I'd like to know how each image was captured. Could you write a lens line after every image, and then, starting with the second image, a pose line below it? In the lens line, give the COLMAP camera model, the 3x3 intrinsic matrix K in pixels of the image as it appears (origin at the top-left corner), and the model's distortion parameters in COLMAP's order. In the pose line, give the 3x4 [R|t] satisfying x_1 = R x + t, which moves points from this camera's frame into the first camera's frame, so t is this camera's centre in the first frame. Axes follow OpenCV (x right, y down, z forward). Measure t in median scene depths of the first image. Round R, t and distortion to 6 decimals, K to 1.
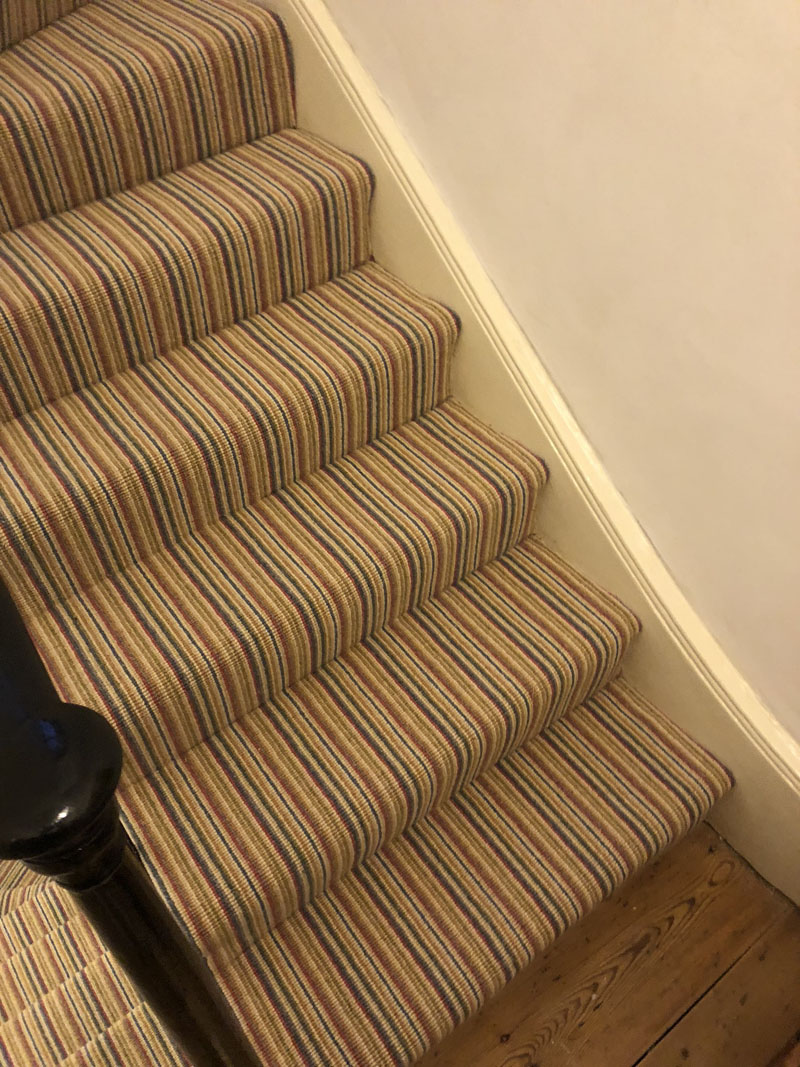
lens RADIAL K [[861.6, 0, 408.6], [0, 861.6, 536.4], [0, 0, 1]] dist [0.012482, -0.001443]
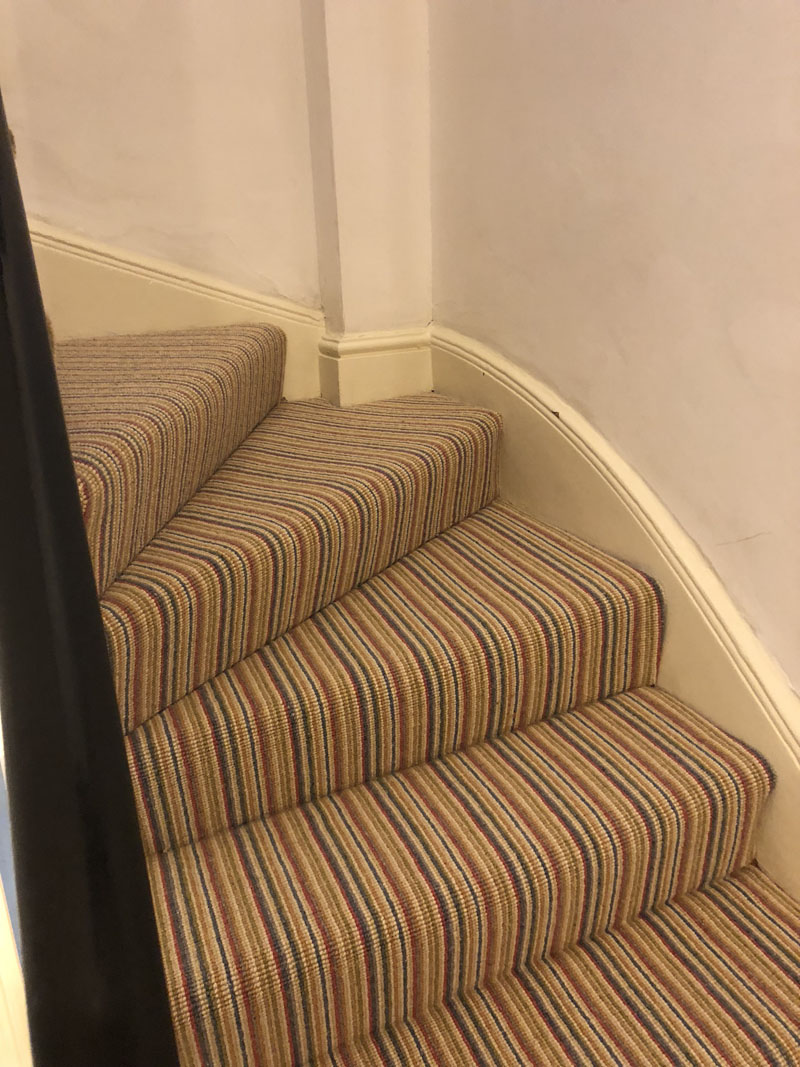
lens RADIAL K [[875.7, 0, 405.0], [0, 875.7, 521.9], [0, 0, 1]] dist [0.088920, -0.136765]
pose [[0.970643, 0.054152, -0.234348, -0.197067], [-0.150089, 0.897721, -0.414211, -0.247361], [0.187948, 0.437225, 0.879494, 0.127665]]
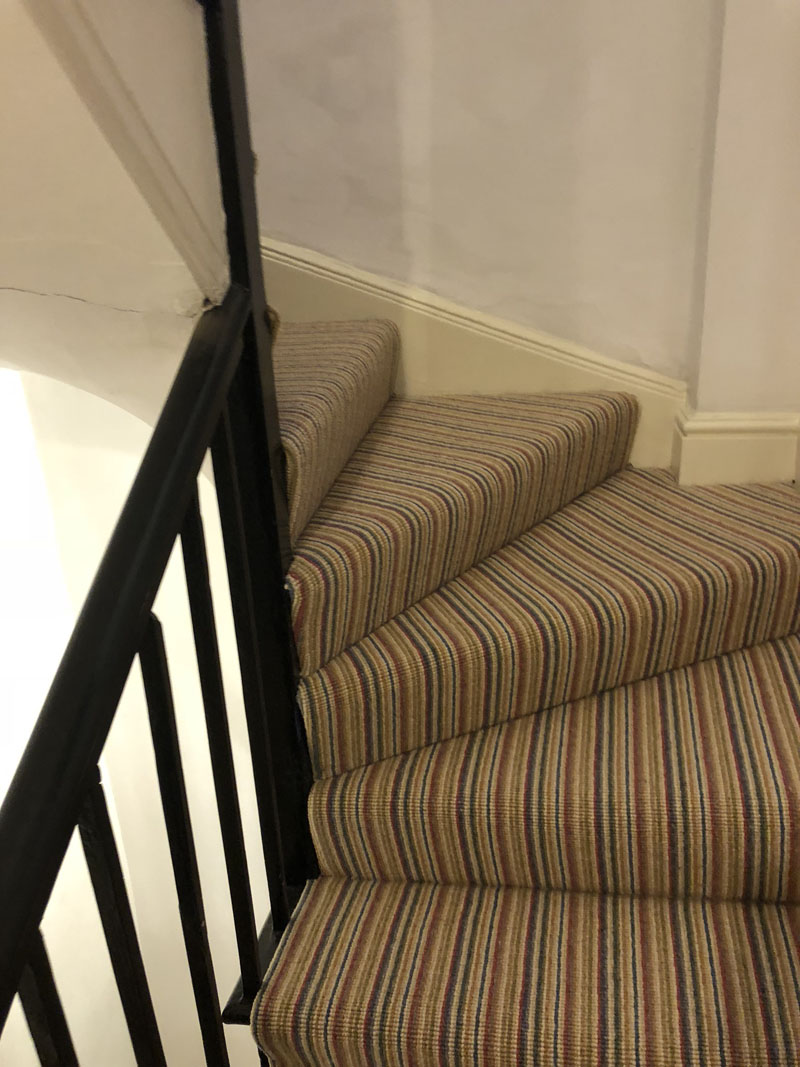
lens RADIAL K [[861.6, 0, 408.6], [0, 861.6, 536.4], [0, 0, 1]] dist [0.012482, -0.001443]
pose [[0.672972, 0.249991, -0.696142, 0.019419], [-0.494800, 0.851720, -0.172470, -0.467554], [0.549802, 0.460518, 0.696879, 0.143340]]
